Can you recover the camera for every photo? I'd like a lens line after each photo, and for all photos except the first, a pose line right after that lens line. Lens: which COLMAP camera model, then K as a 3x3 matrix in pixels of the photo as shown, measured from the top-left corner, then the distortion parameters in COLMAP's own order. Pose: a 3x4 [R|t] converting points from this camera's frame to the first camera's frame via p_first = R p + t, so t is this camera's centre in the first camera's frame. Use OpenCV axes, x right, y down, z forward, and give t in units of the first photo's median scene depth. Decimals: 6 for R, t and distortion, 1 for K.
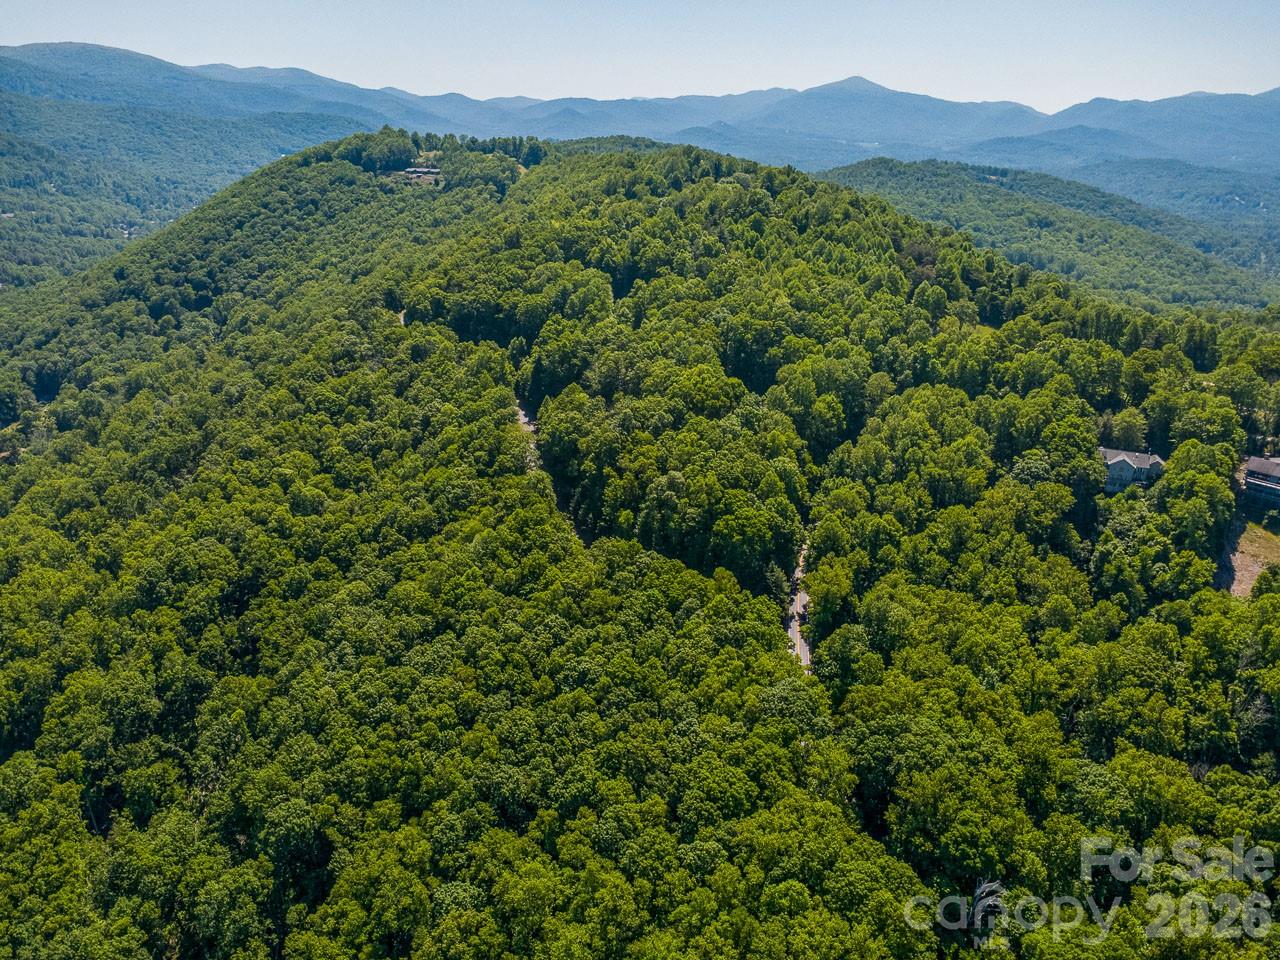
lens RADIAL K [[902.1, 0, 637.9], [0, 902.1, 479.5], [0, 0, 1]] dist [0.003616, 0.002143]
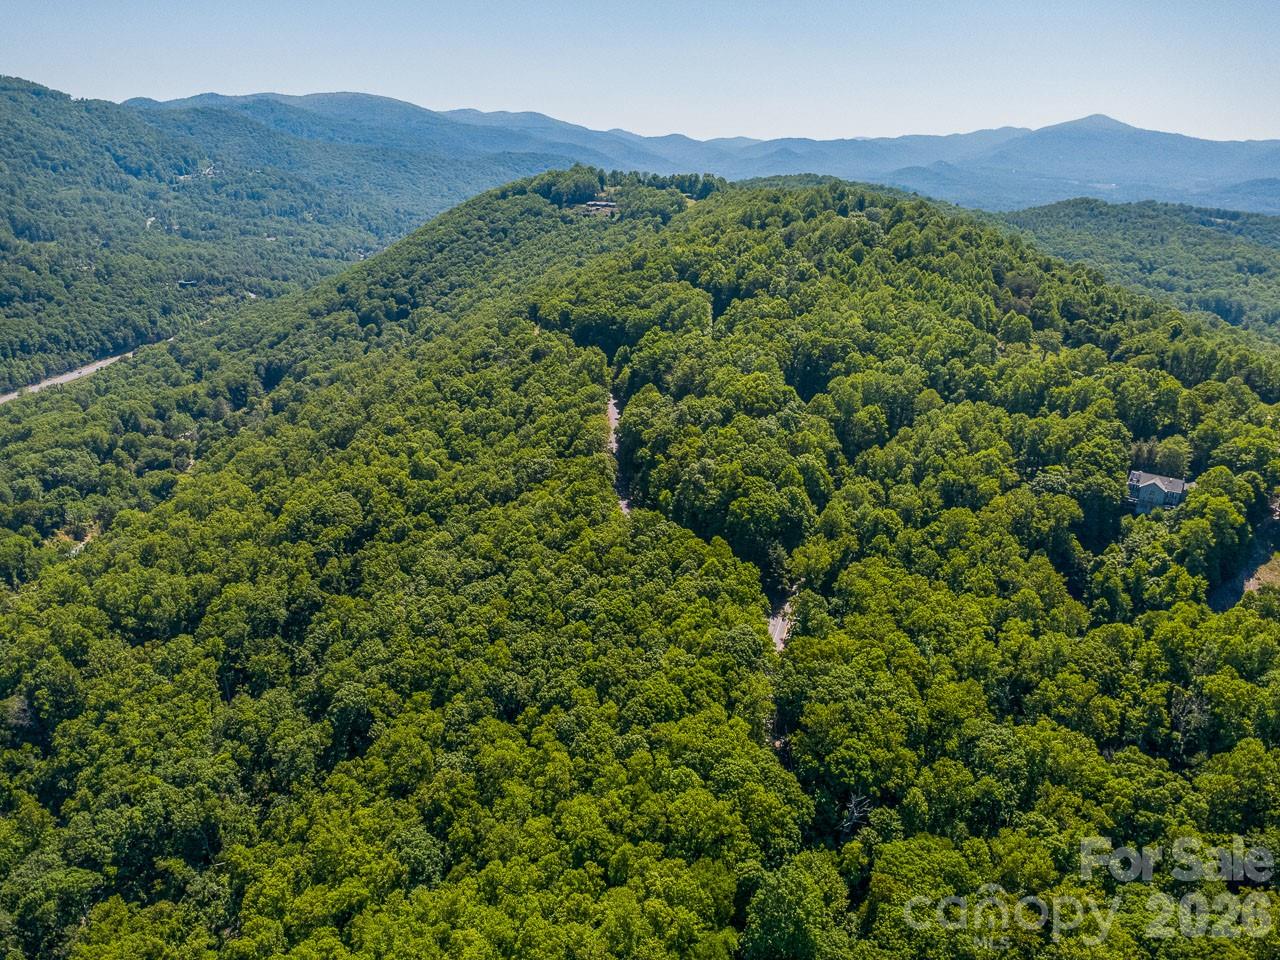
lens RADIAL K [[902.1, 0, 637.9], [0, 902.1, 479.5], [0, 0, 1]] dist [0.003616, 0.002143]
pose [[0.974003, 0.077469, -0.212877, 0.178350], [-0.085644, 0.995891, -0.029440, 0.052261], [0.209722, 0.046906, 0.976635, -0.118064]]
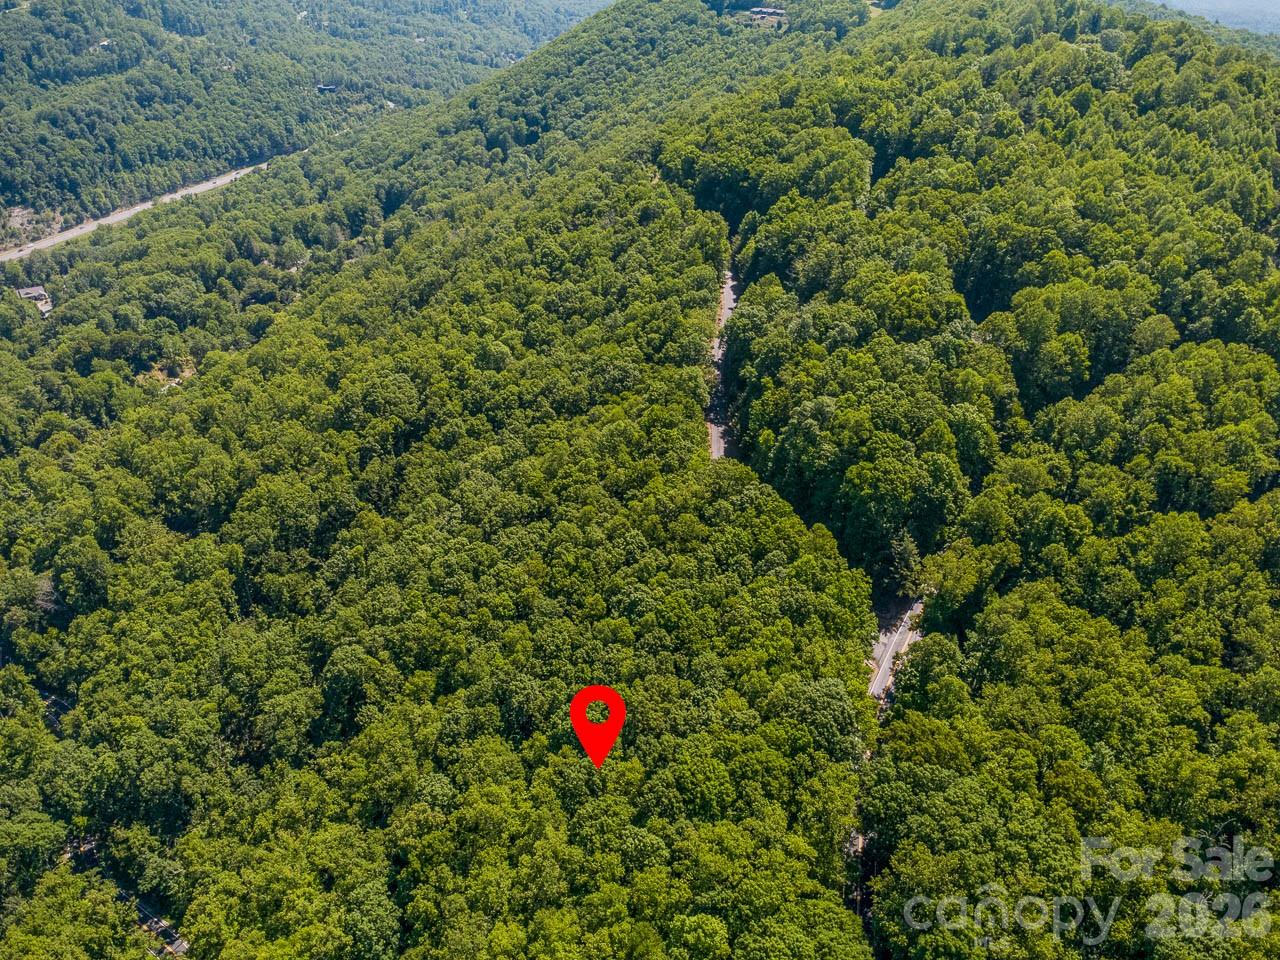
lens RADIAL K [[902.1, 0, 637.9], [0, 902.1, 479.5], [0, 0, 1]] dist [0.003616, 0.002143]
pose [[0.915623, 0.216793, -0.338580, 0.162365], [-0.164821, 0.970546, 0.175713, -0.047935], [0.366700, -0.105082, 0.924385, 0.125786]]
